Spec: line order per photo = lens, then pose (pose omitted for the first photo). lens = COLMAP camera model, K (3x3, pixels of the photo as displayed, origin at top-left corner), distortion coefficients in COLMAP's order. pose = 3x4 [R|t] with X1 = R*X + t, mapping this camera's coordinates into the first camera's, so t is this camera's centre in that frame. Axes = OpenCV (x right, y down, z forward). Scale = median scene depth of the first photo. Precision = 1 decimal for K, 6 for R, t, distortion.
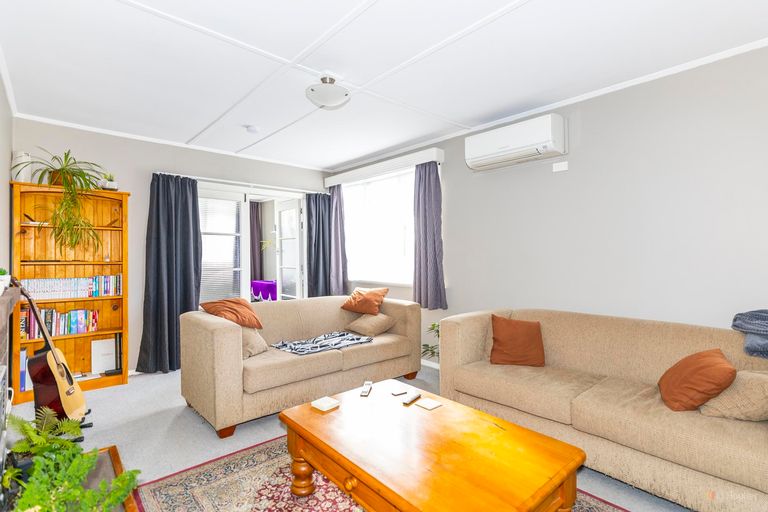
lens RADIAL K [[387.4, 0, 383.7], [0, 387.4, 259.1], [0, 0, 1]] dist [-0.001584, -0.000785]
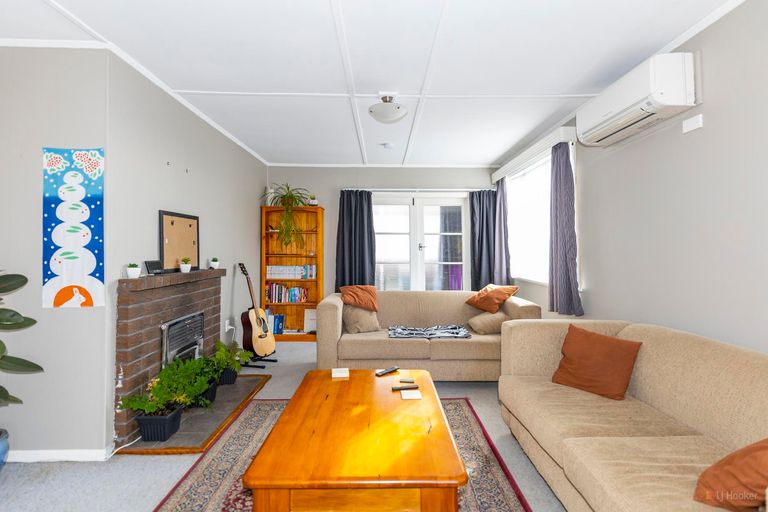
lens RADIAL K [[387.4, 0, 387.9], [0, 387.4, 250.4], [0, 0, 1]] dist [-0.001584, -0.000785]
pose [[0.743386, 0.001403, -0.668861, 0.465436], [-0.008468, 0.999937, -0.007315, -0.002952], [0.668809, 0.011102, 0.743352, 0.112134]]
